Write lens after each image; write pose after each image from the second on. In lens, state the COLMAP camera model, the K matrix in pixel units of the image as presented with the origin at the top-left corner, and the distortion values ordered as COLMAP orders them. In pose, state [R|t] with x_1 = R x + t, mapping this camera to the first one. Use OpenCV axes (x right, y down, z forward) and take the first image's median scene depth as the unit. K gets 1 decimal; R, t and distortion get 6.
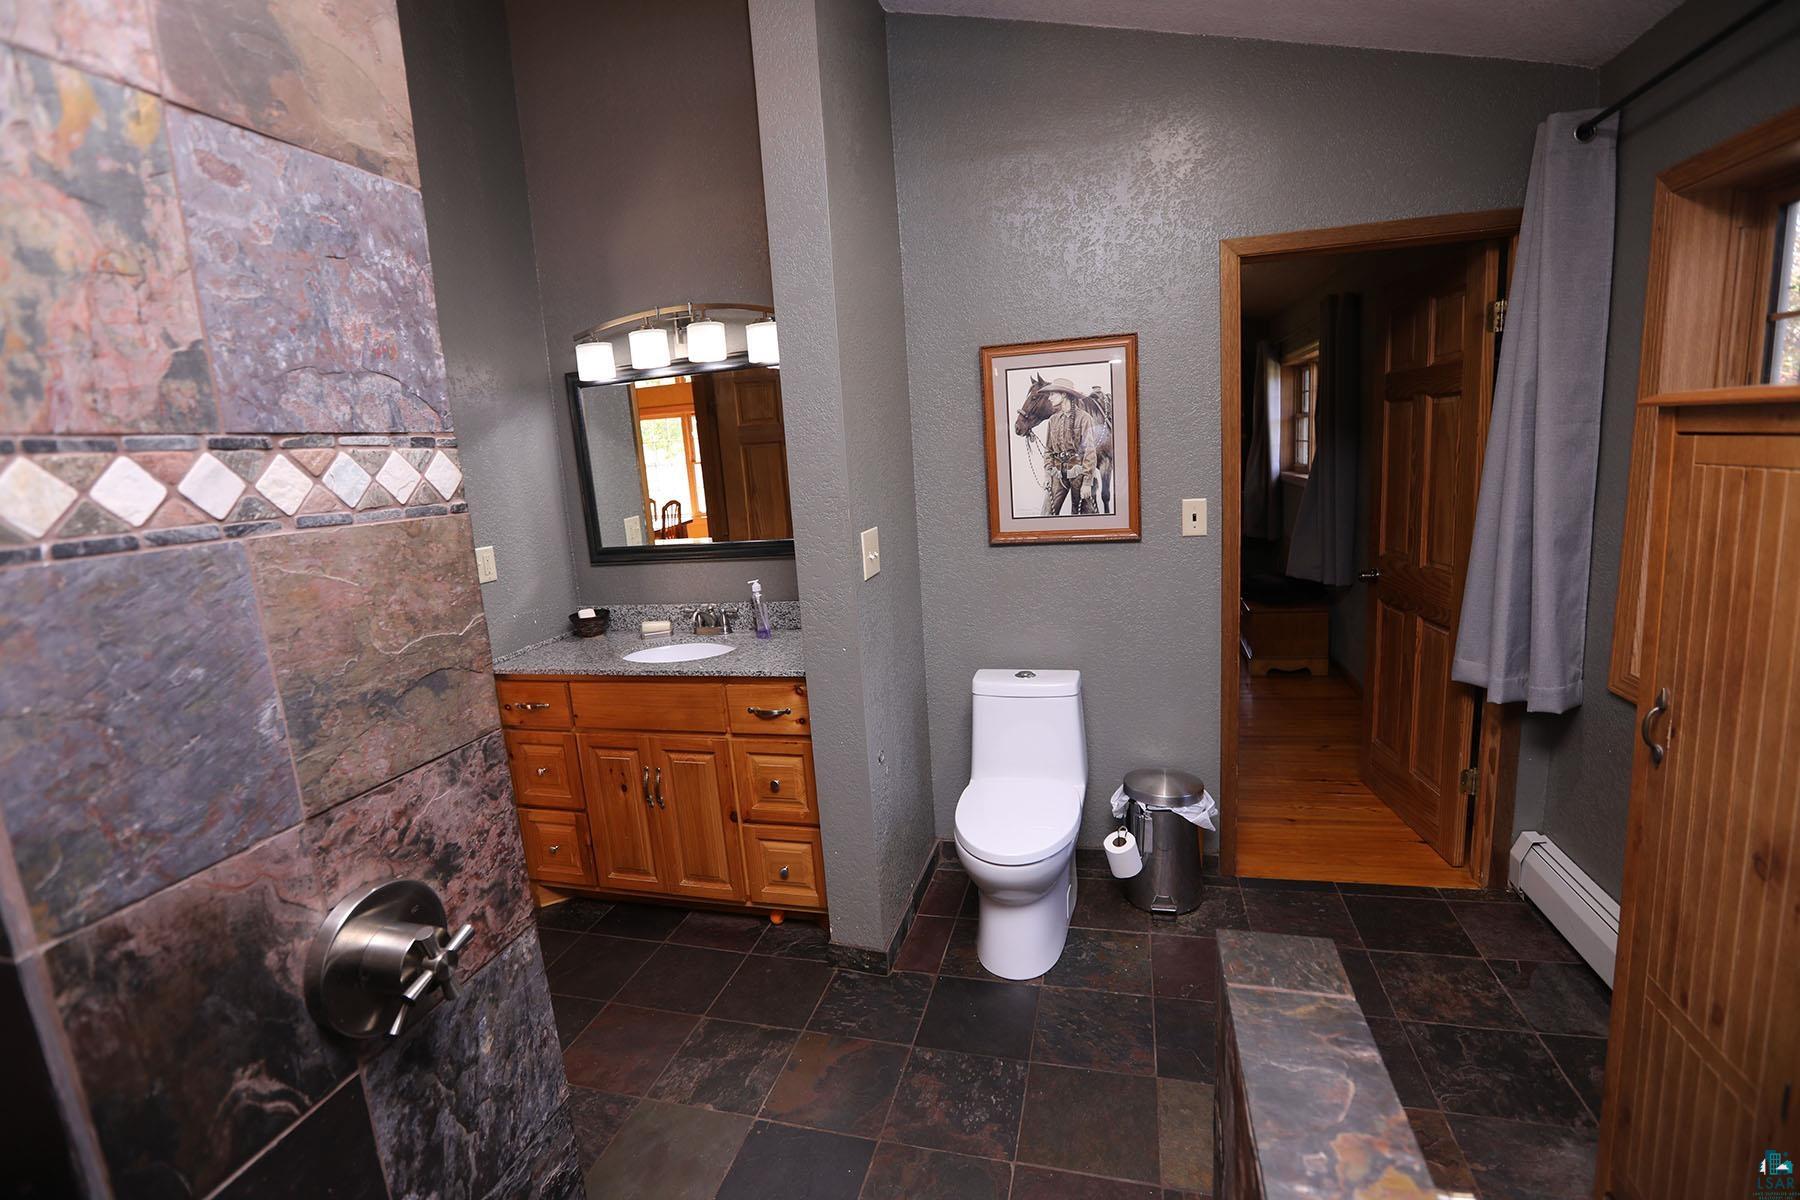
lens RADIAL K [[819.2, 0, 891.2], [0, 819.2, 585.6], [0, 0, 1]] dist [-0.057196, 0.023311]
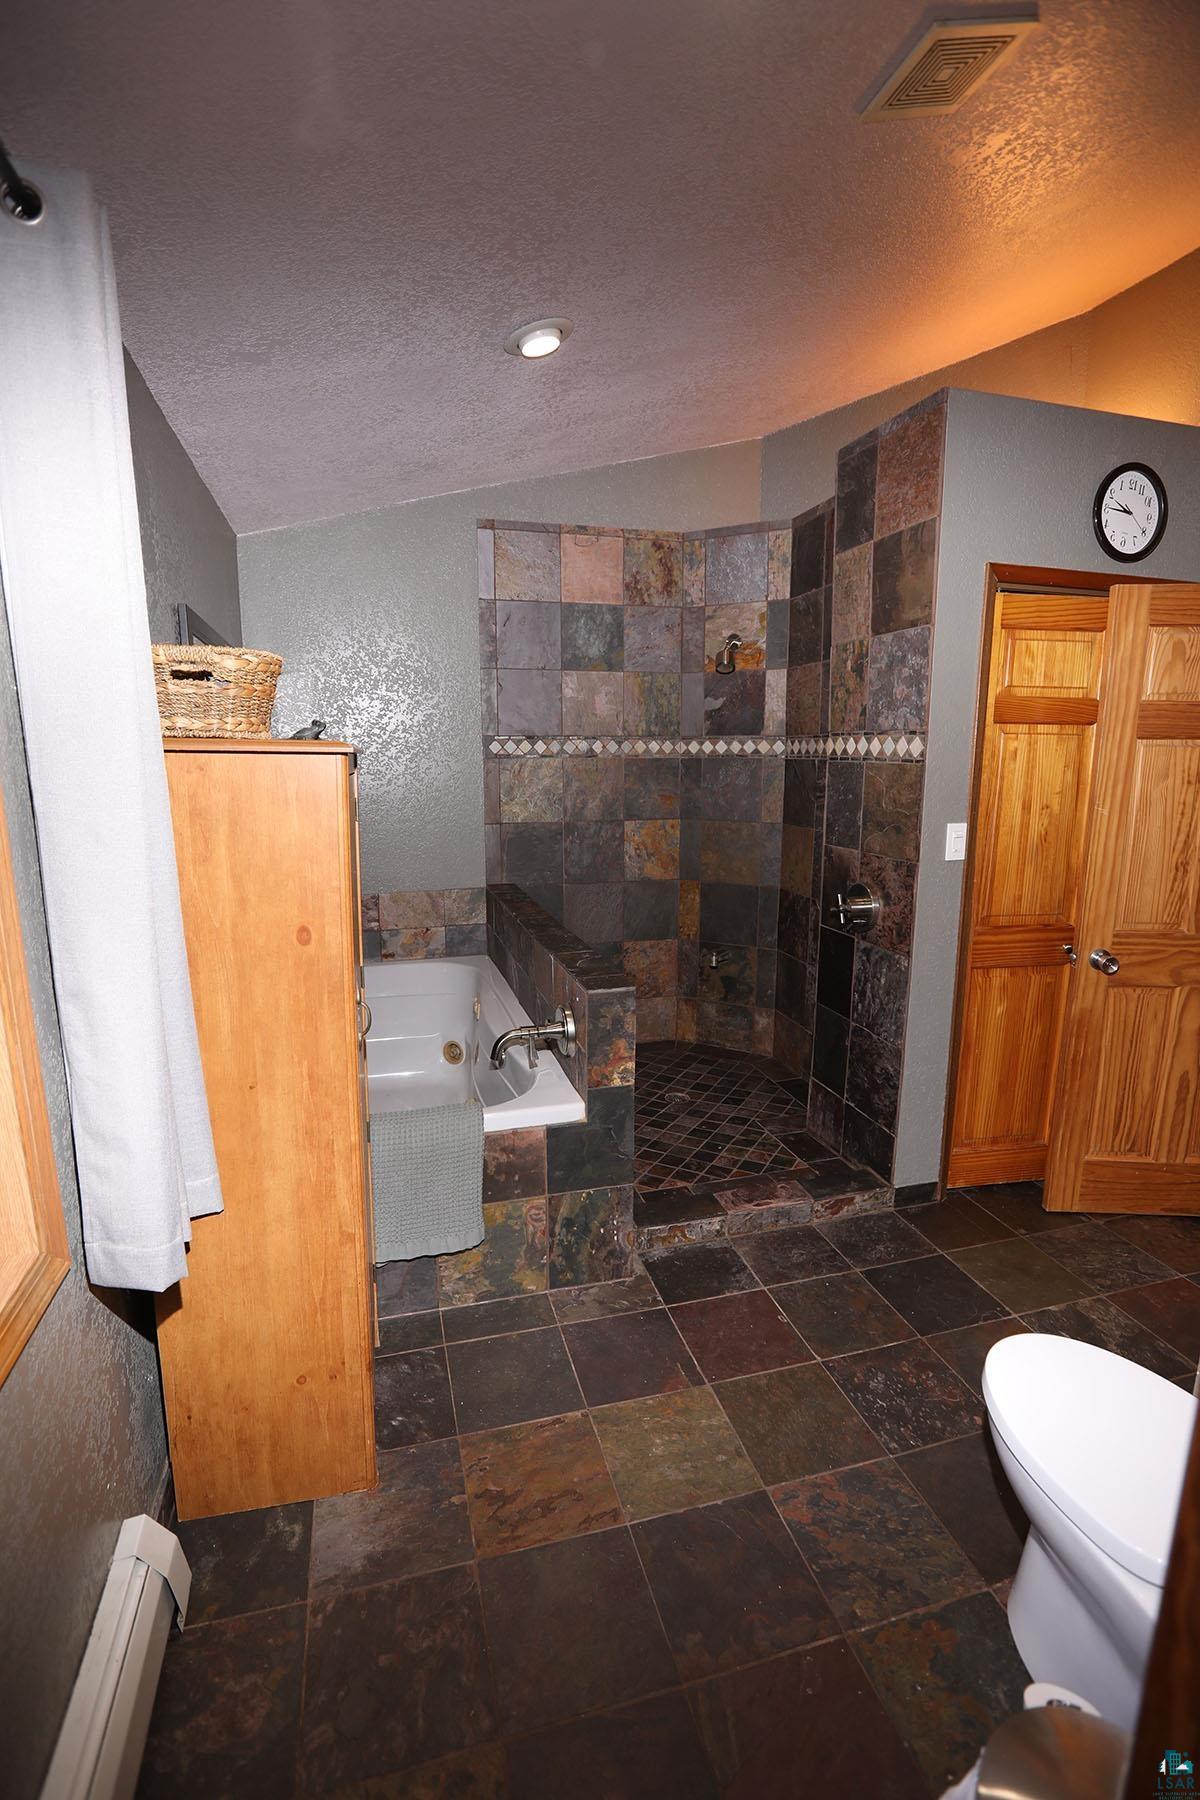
lens RADIAL K [[819.2, 0, 600.0], [0, 819.2, 900.0], [0, 0, 1]] dist [-0.057196, 0.023311]
pose [[-0.856364, 0.155633, -0.492360, 1.775207], [-0.029139, 0.937415, 0.346994, -0.616613], [0.515549, 0.311500, -0.798233, 3.066768]]
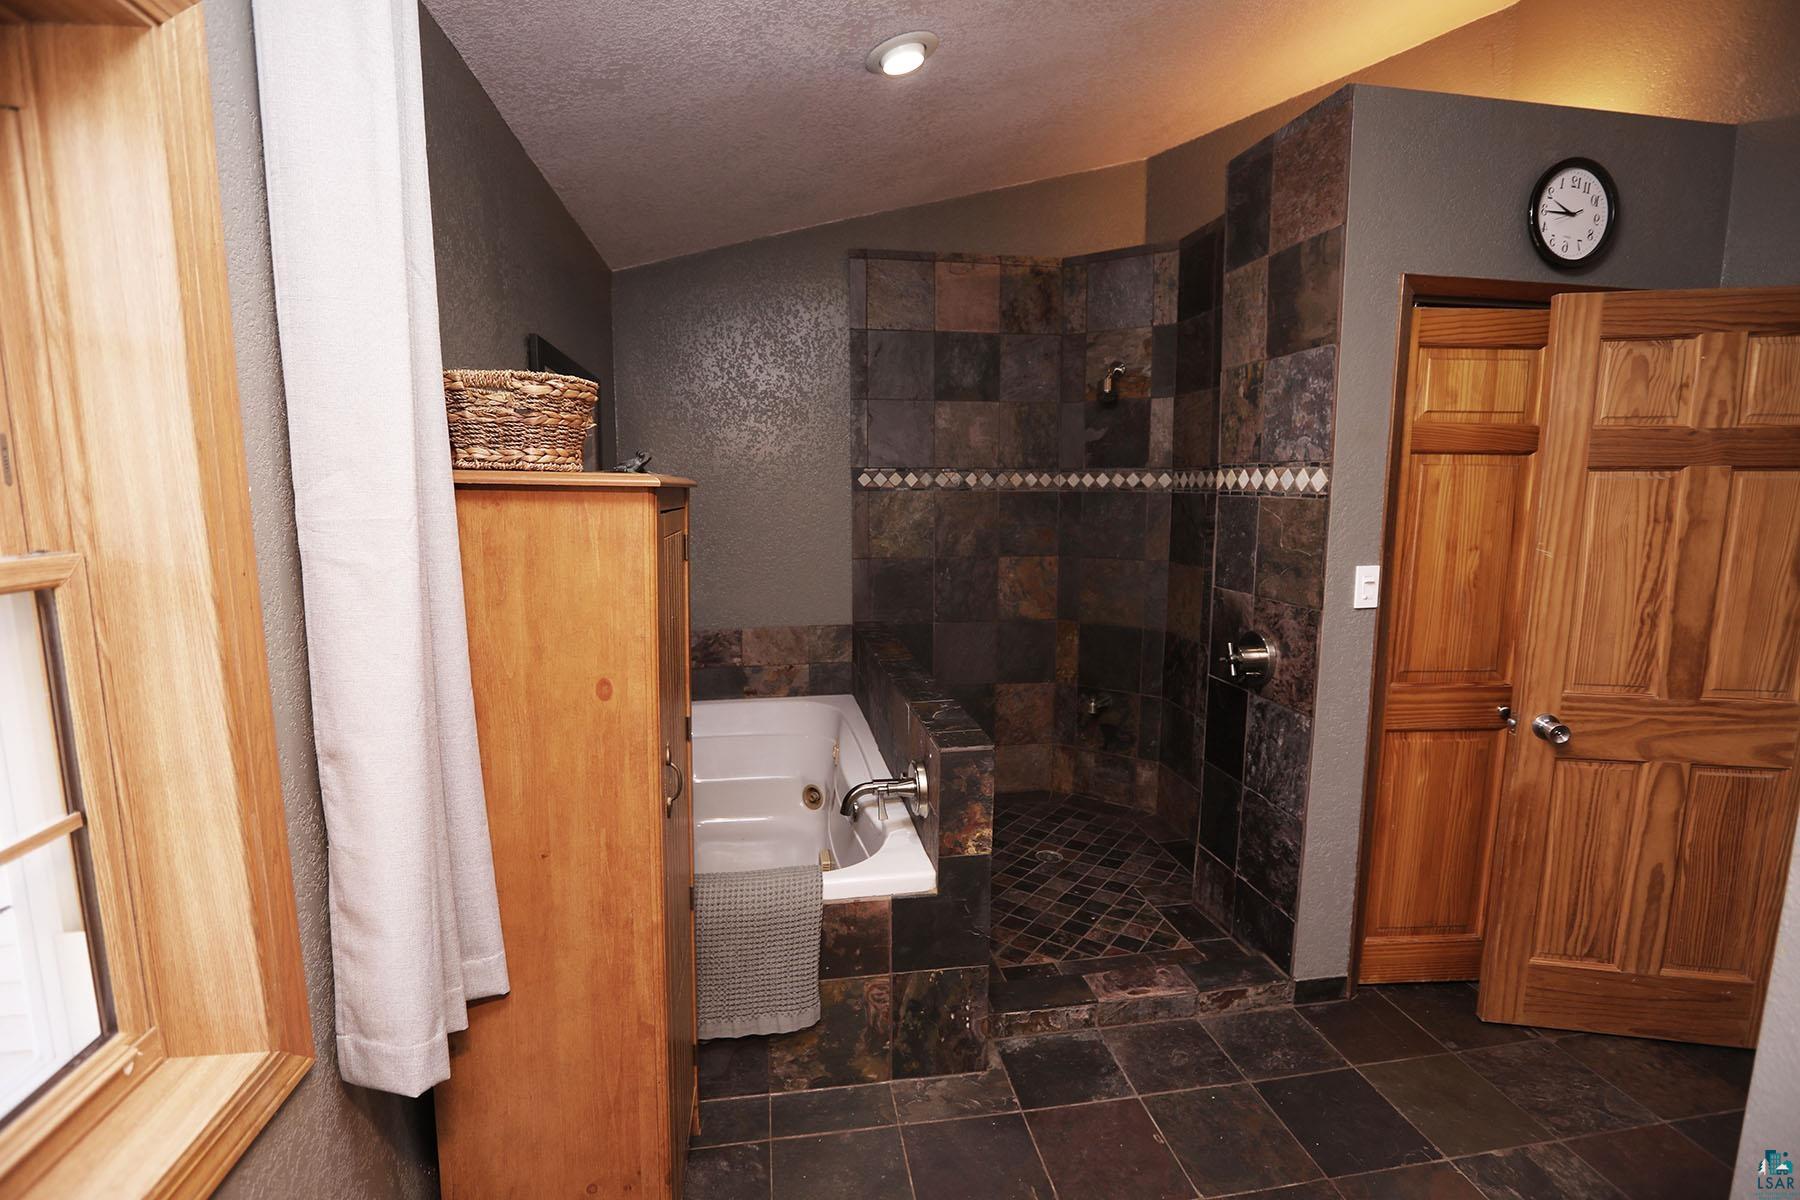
lens RADIAL K [[819.2, 0, 891.2], [0, 819.2, 585.6], [0, 0, 1]] dist [-0.057196, 0.023311]
pose [[-0.910109, 0.114667, -0.398187, 1.594472], [-0.009517, 0.954911, 0.296740, -0.584843], [0.414259, 0.273855, -0.867982, 2.921444]]
